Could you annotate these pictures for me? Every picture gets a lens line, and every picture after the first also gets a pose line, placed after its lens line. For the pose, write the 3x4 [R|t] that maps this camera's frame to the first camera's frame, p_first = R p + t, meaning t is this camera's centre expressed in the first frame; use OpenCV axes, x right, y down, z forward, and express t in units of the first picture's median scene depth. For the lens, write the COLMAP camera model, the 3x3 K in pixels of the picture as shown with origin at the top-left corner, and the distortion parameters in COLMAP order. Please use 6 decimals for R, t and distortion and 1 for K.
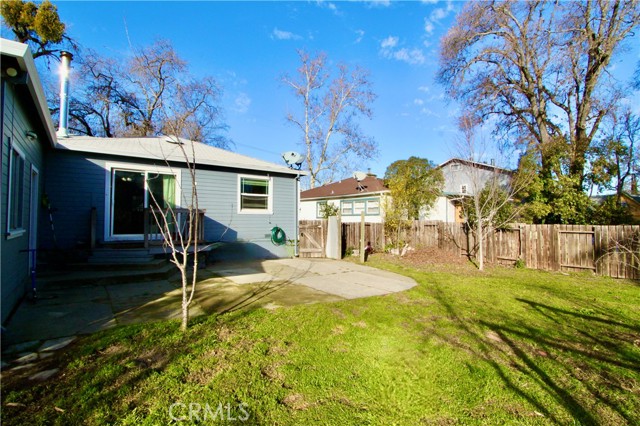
lens RADIAL K [[304.7, 0, 318.9], [0, 304.7, 212.8], [0, 0, 1]] dist [-0.003961, -0.000370]
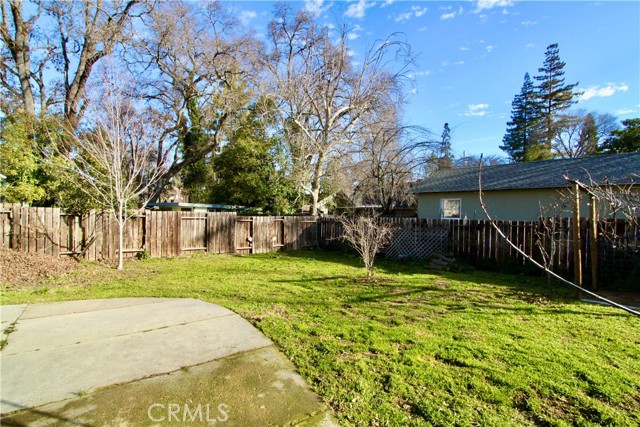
lens RADIAL K [[304.7, 0, 318.9], [0, 304.7, 213.3], [0, 0, 1]] dist [-0.003961, -0.000370]
pose [[-0.004525, -0.002900, 0.999986, -0.257945], [-0.046310, 0.998924, 0.002687, 0.019512], [-0.998917, -0.046297, -0.004655, 0.519884]]
